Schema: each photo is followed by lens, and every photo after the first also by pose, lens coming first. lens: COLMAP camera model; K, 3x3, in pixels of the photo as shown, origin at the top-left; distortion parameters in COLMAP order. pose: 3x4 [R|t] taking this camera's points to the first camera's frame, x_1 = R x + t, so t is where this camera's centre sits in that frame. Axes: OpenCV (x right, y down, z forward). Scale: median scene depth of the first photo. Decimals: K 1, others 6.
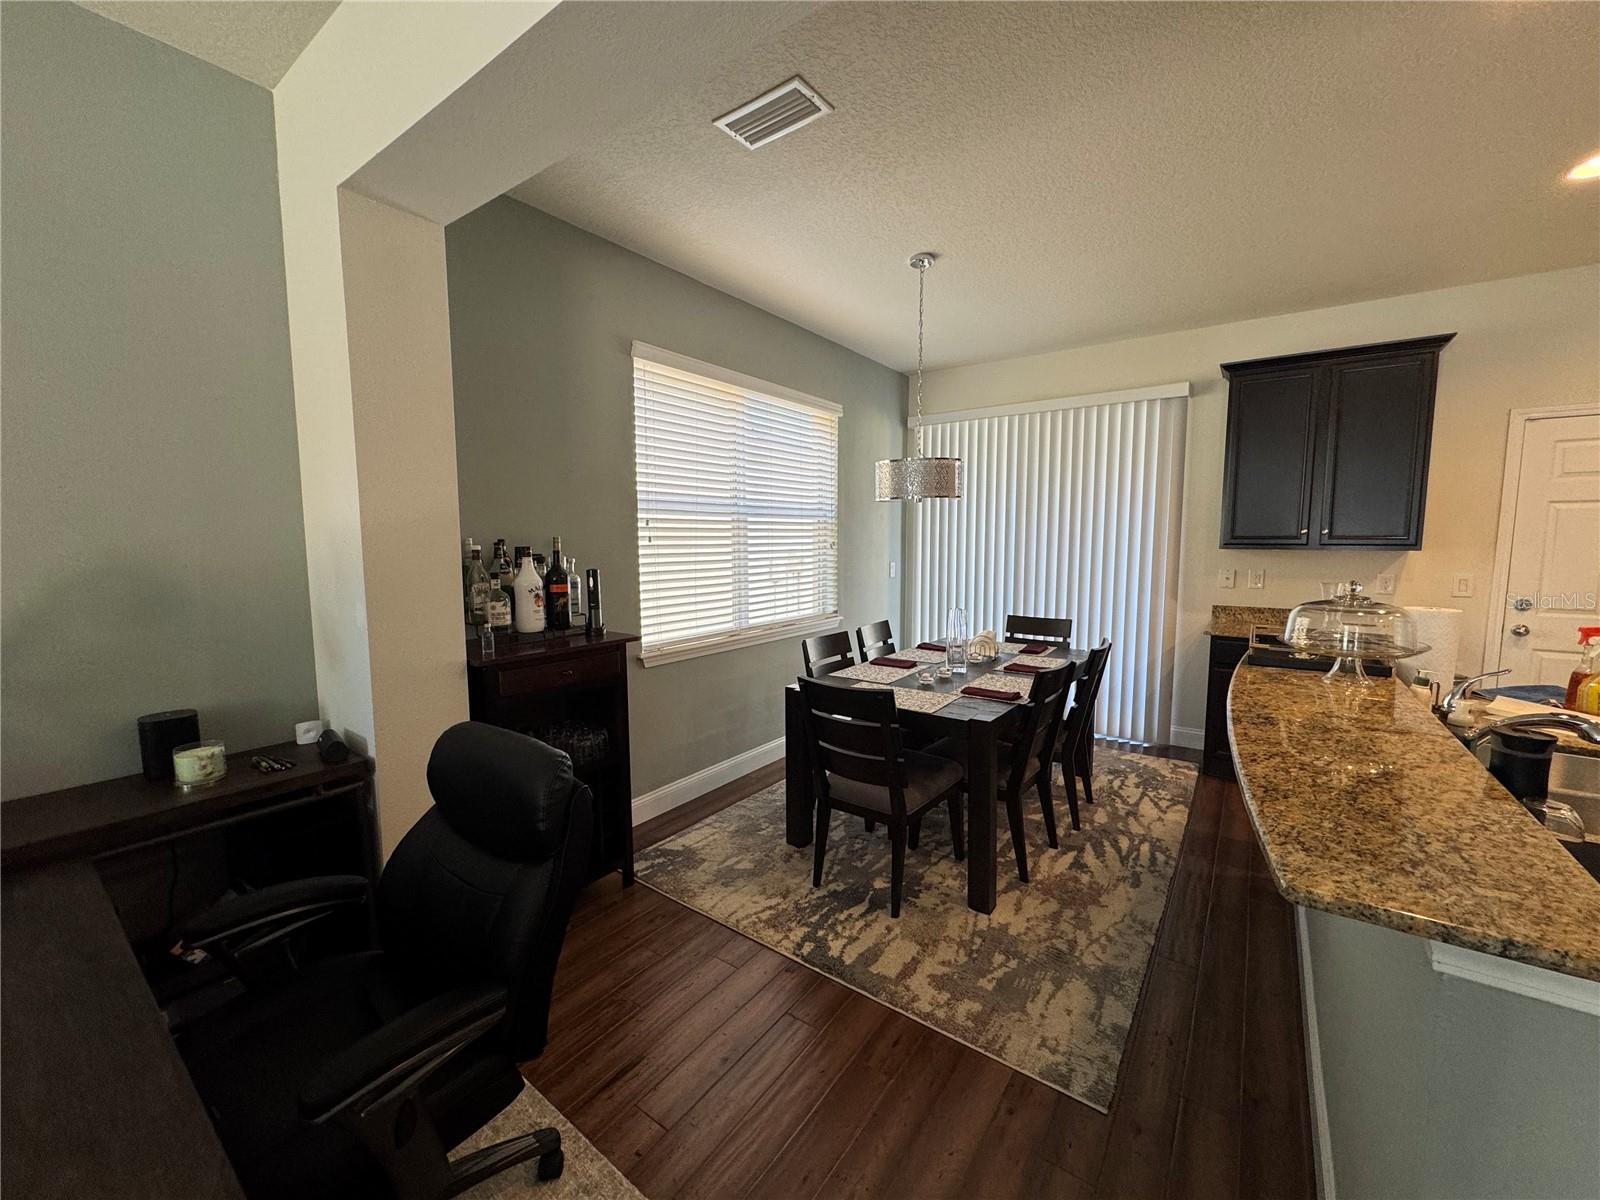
lens RADIAL K [[639.0, 0, 799.8], [0, 639.0, 601.1], [0, 0, 1]] dist [-0.004348, -0.000579]
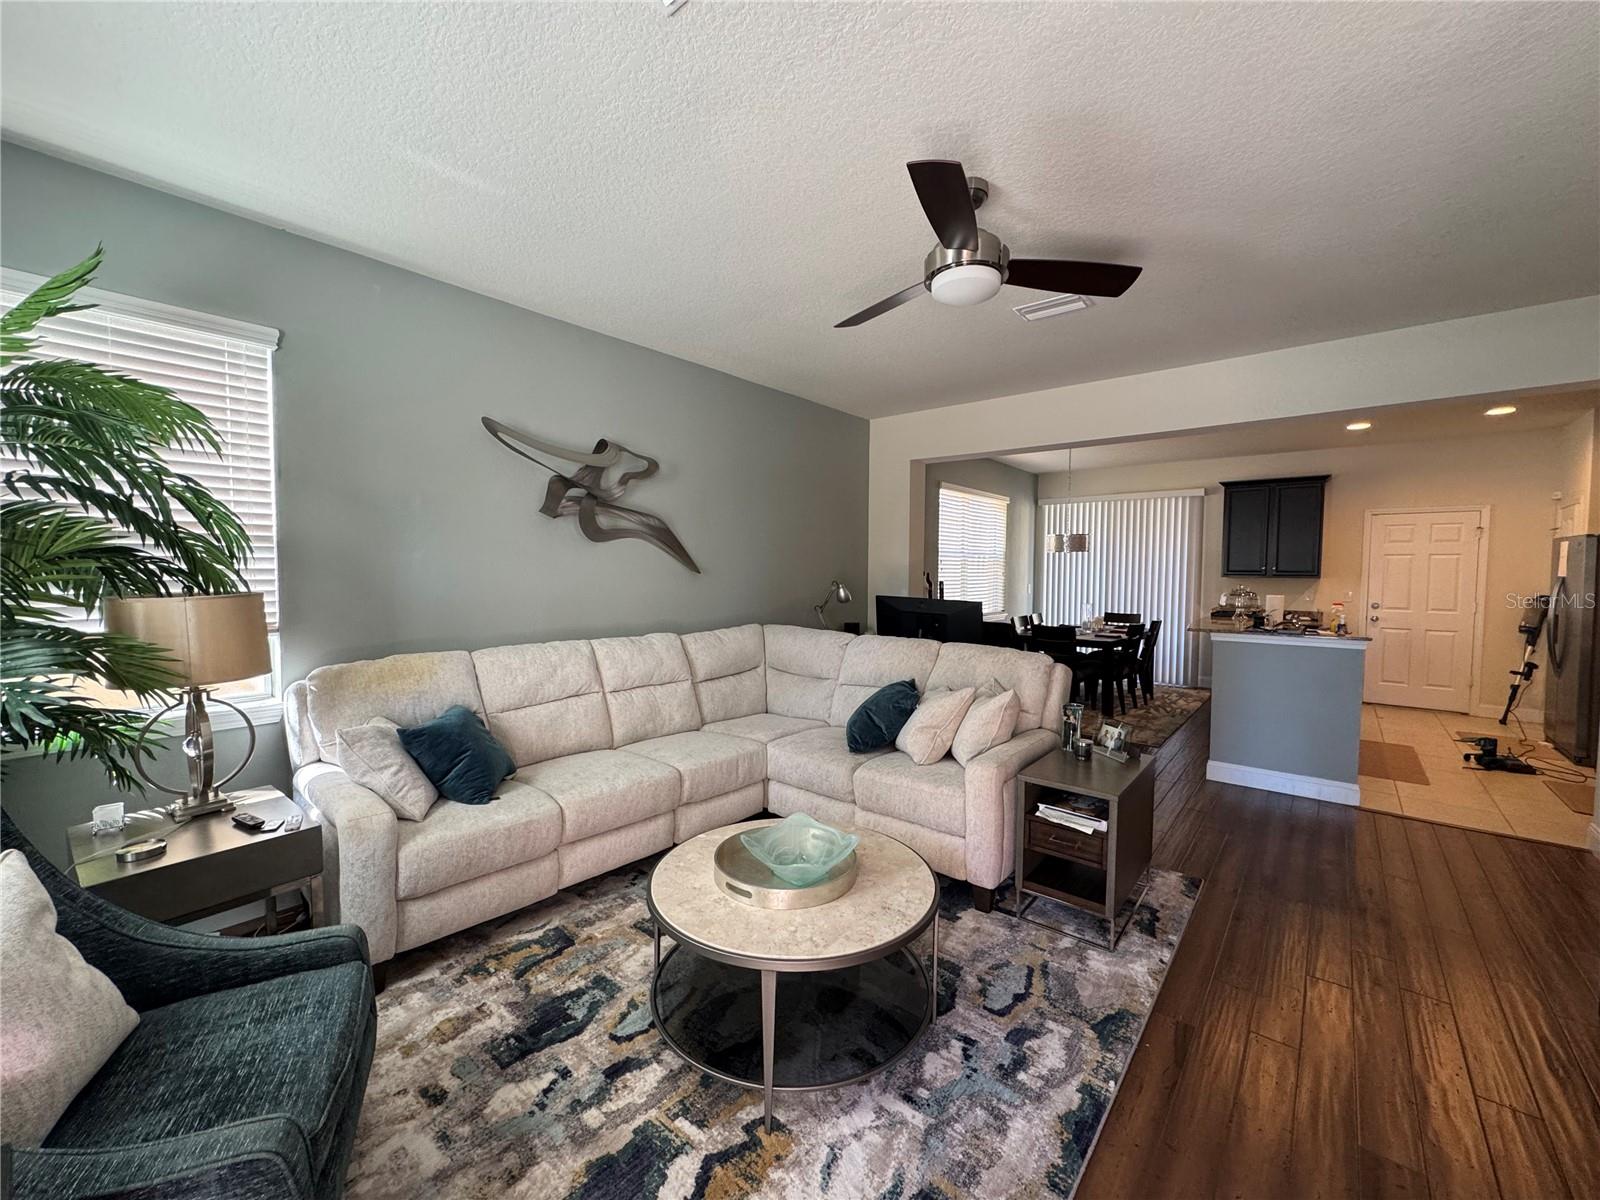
lens RADIAL K [[639.0, 0, 800.3], [0, 639.0, 597.0], [0, 0, 1]] dist [-0.004348, -0.000579]
pose [[0.997165, 0.012715, -0.074164, -0.489917], [-0.016825, 0.998342, -0.055047, 0.112353], [0.073341, 0.056139, 0.995726, -1.066272]]
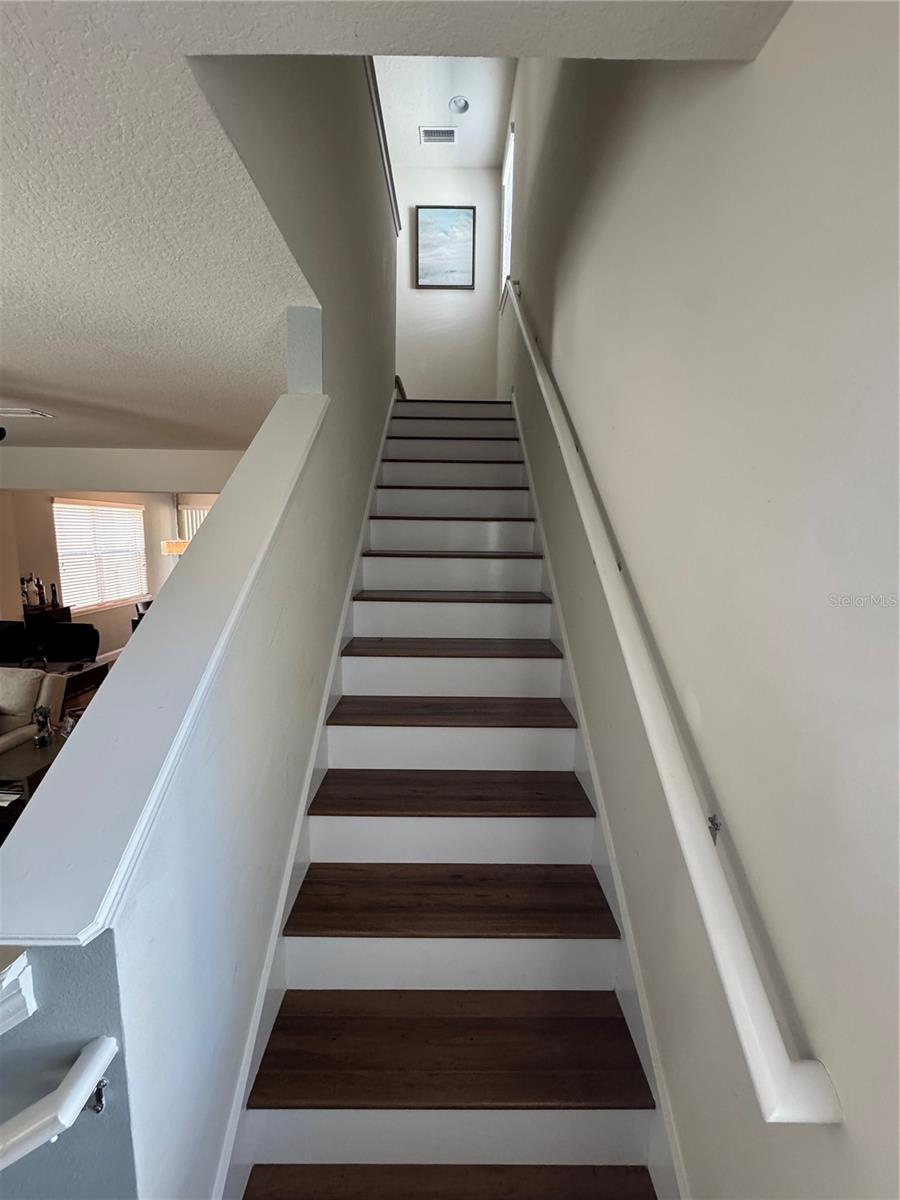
lens RADIAL K [[479.3, 0, 451.0], [0, 479.3, 593.4], [0, 0, 1]] dist [-0.004348, -0.000579]
pose [[0.803666, -0.068740, 0.591097, -0.111632], [0.051714, 0.997616, 0.045704, -0.007466], [-0.592829, -0.006163, 0.805305, -1.363368]]
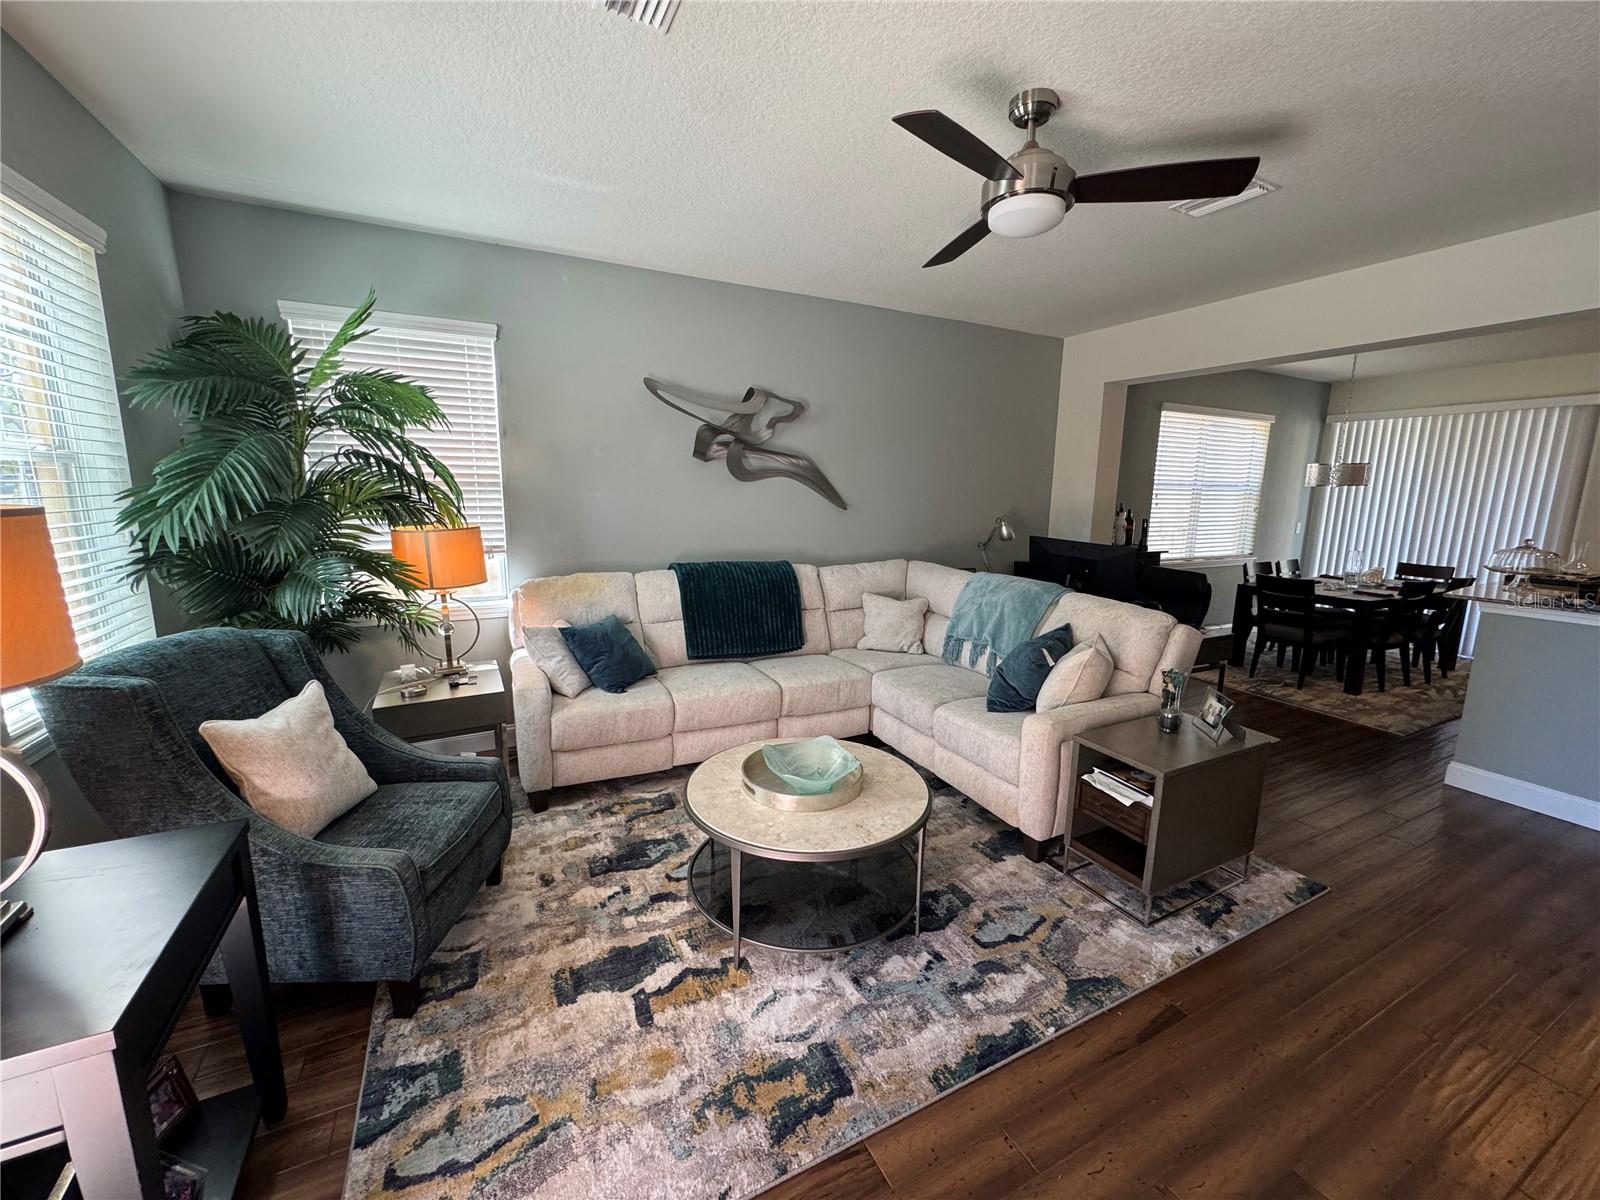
lens RADIAL K [[639.0, 0, 797.9], [0, 639.0, 597.3], [0, 0, 1]] dist [-0.004348, -0.000579]
pose [[0.887791, 0.094460, -0.450449, -0.267530], [-0.063563, 0.994498, 0.083272, 0.079814], [0.455836, -0.045296, 0.888910, -1.072898]]
